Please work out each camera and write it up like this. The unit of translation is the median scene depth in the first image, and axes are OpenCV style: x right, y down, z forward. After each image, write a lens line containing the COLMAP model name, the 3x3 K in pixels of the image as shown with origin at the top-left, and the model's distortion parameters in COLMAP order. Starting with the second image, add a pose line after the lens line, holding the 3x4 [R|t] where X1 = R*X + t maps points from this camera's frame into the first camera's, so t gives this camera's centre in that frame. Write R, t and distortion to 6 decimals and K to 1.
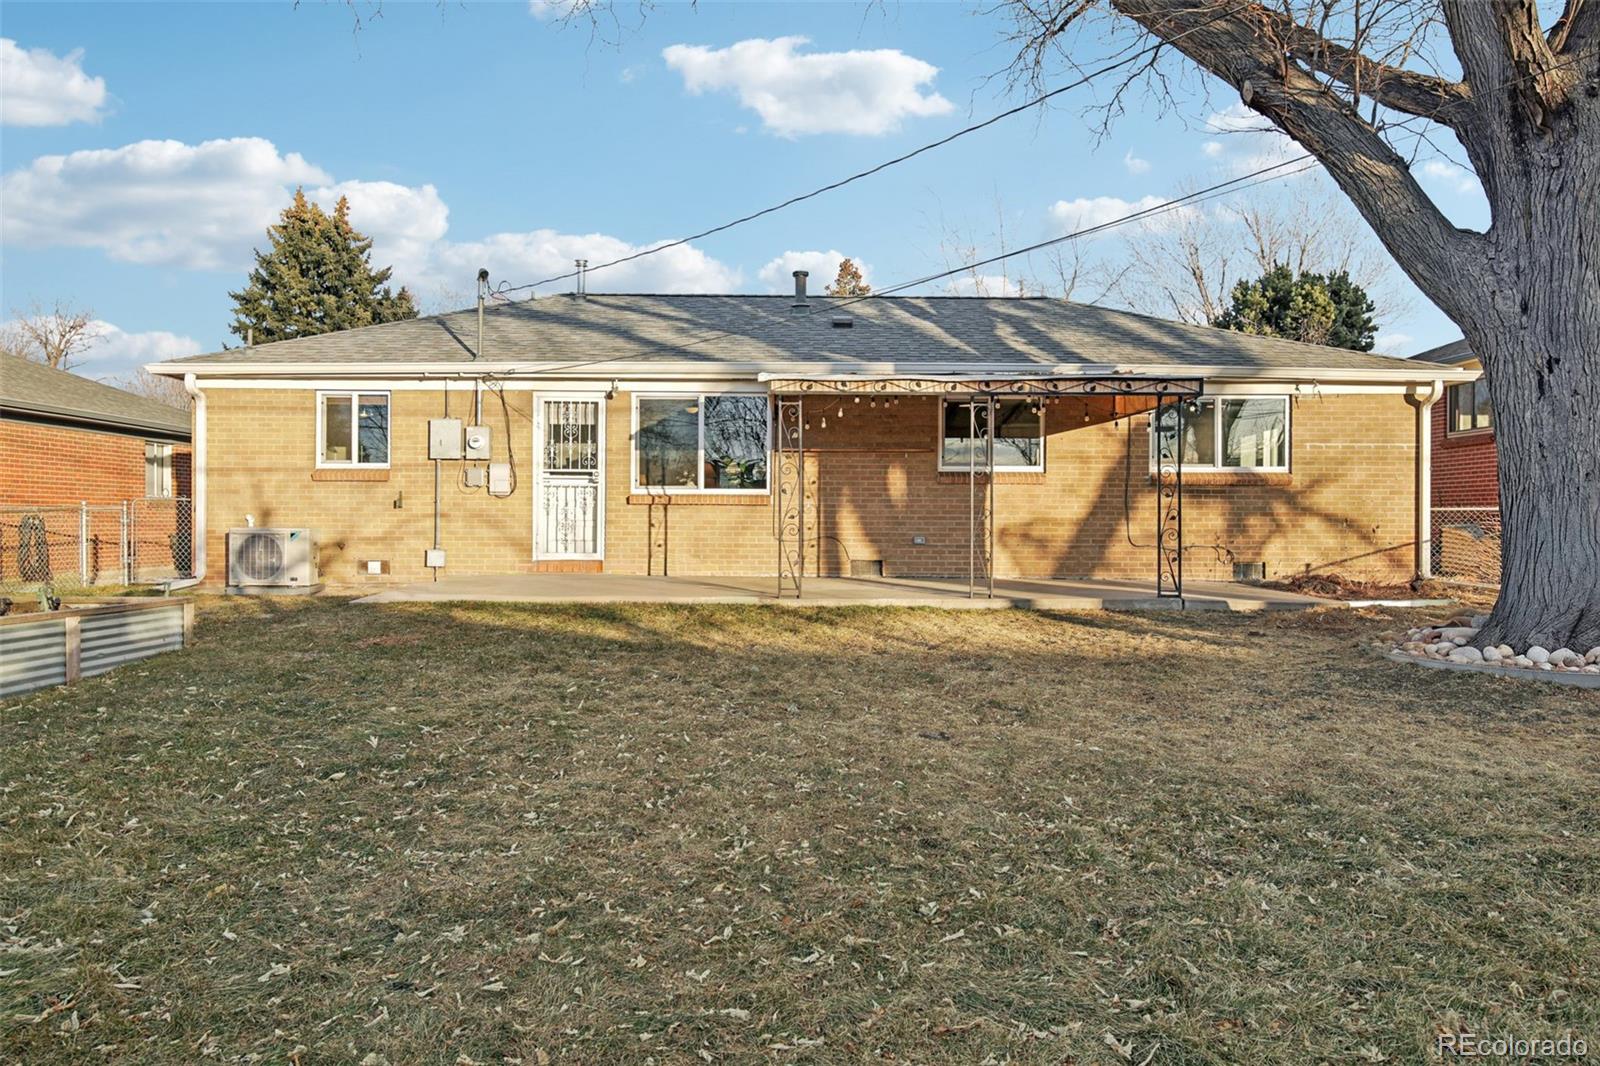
lens RADIAL K [[1145.4, 0, 800.8], [0, 1145.4, 530.0], [0, 0, 1]] dist [0.035348, -0.000059]
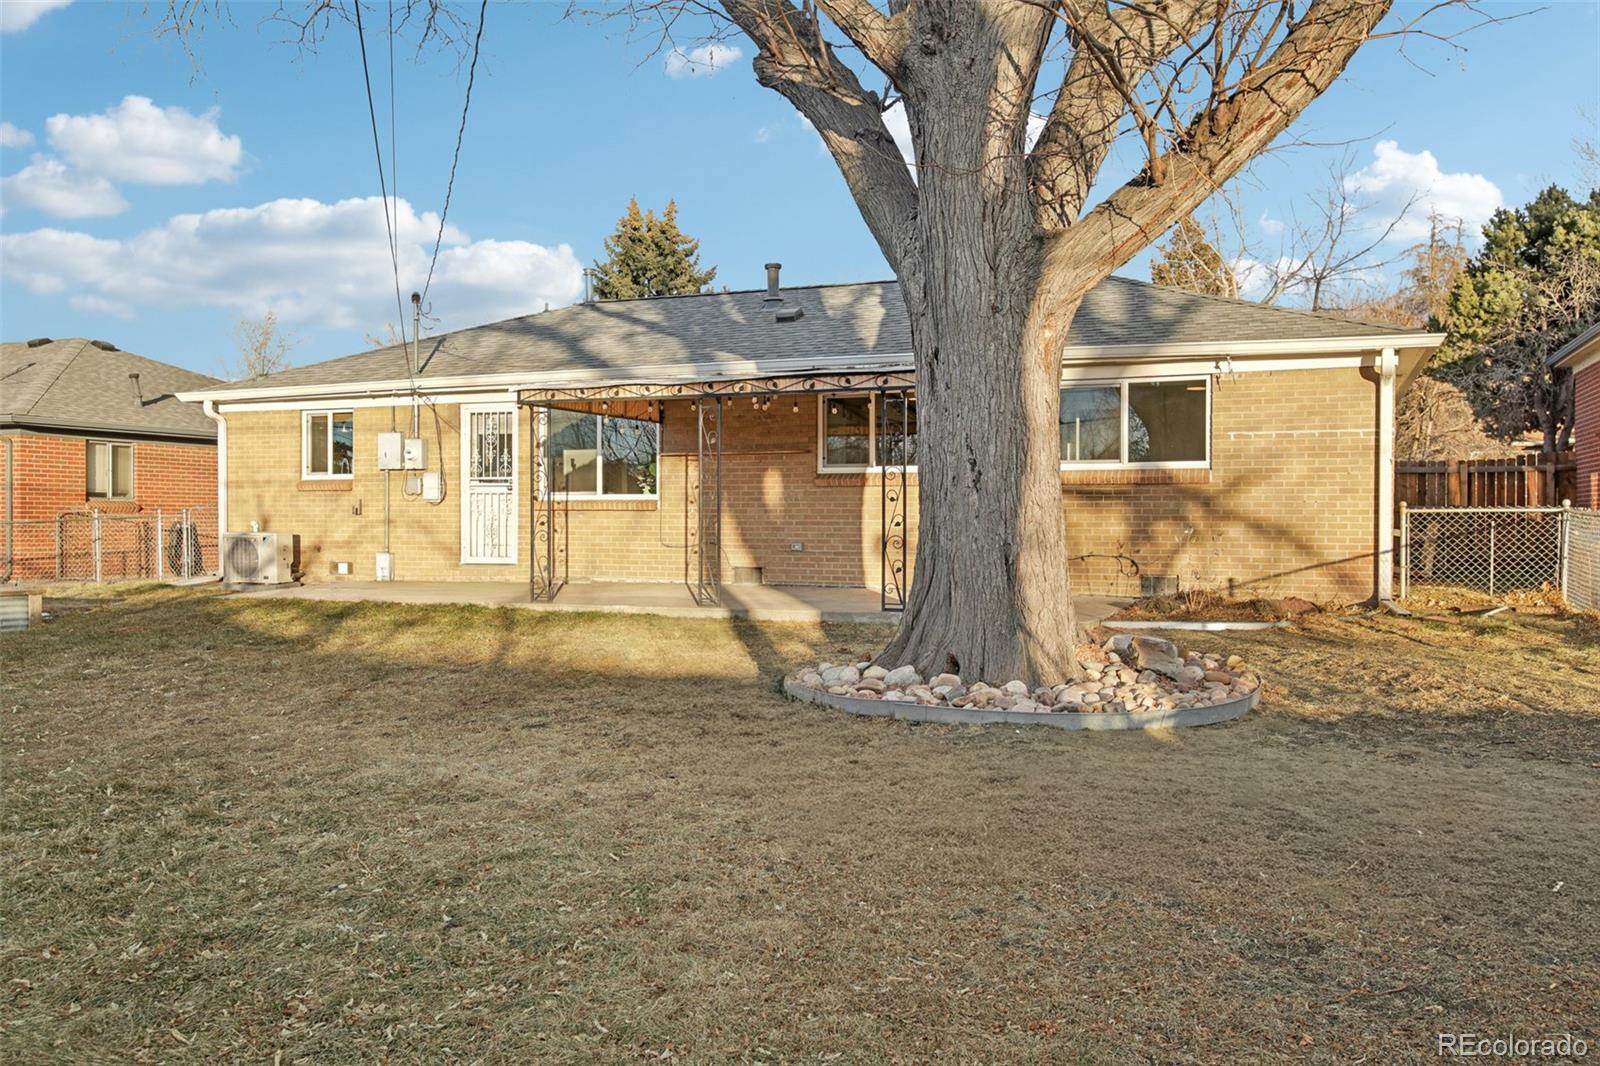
lens RADIAL K [[1294.4, 0, 800.1], [0, 1294.4, 540.1], [0, 0, 1]] dist [0.036651, -0.003012]
pose [[0.918252, 0.003816, -0.395979, 0.528005], [-0.001455, 0.999979, 0.006263, -0.003414], [0.395995, -0.005175, 0.918238, 0.023782]]
